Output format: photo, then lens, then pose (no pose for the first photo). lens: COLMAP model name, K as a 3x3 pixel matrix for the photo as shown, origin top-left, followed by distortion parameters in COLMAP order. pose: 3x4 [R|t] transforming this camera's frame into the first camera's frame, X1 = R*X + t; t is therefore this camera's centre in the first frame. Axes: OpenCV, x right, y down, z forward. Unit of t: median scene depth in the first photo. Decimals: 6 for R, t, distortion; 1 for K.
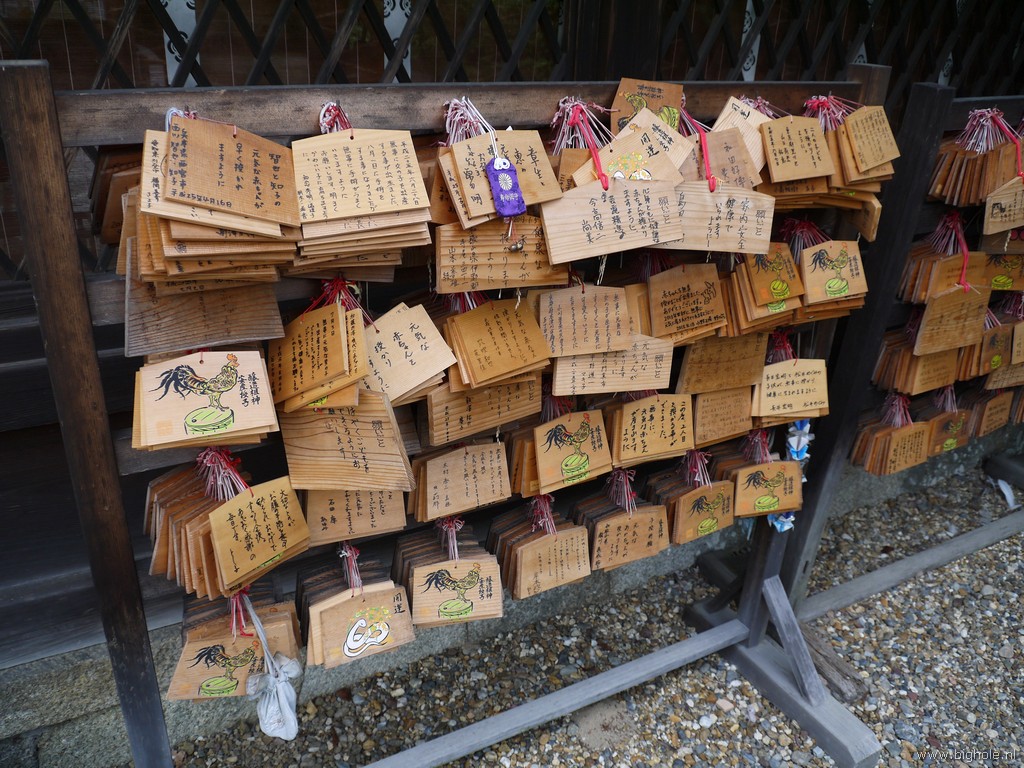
lens RADIAL K [[859.3, 0, 520.9], [0, 859.3, 382.5], [0, 0, 1]] dist [-0.040651, 0.010970]
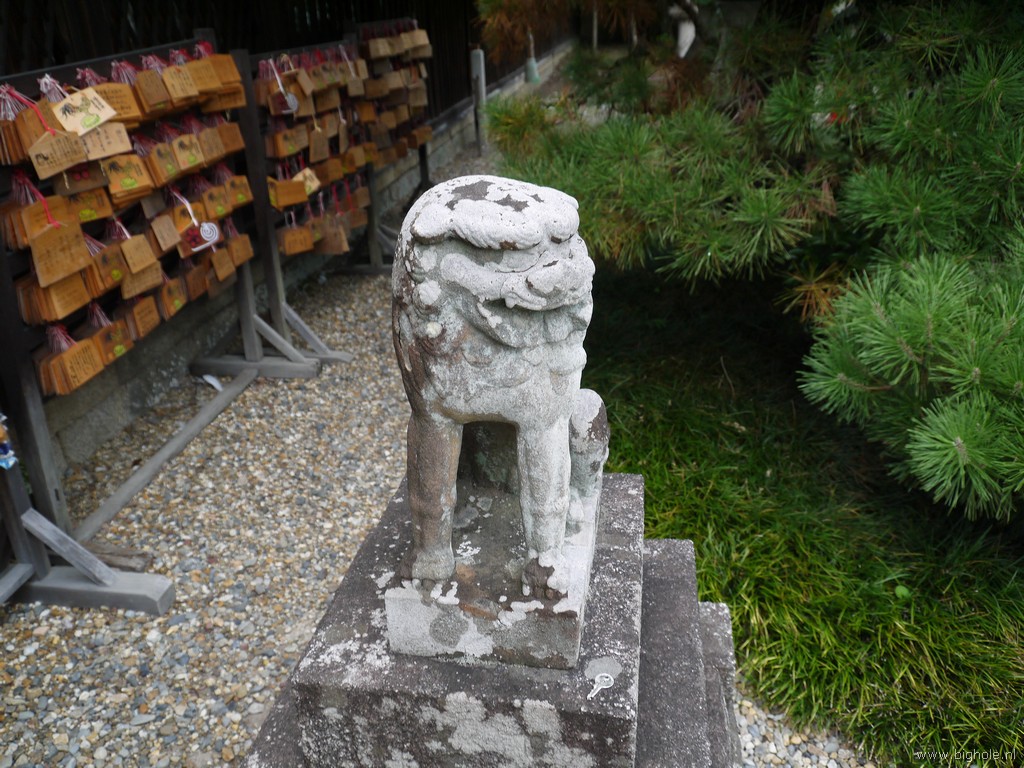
lens RADIAL K [[859.3, 0, 520.9], [0, 859.3, 382.5], [0, 0, 1]] dist [-0.040651, 0.010970]
pose [[0.610055, -0.396712, 0.685895, -0.013514], [0.388017, 0.904314, 0.177929, 0.122729], [-0.690851, 0.157593, 0.705613, -0.284782]]
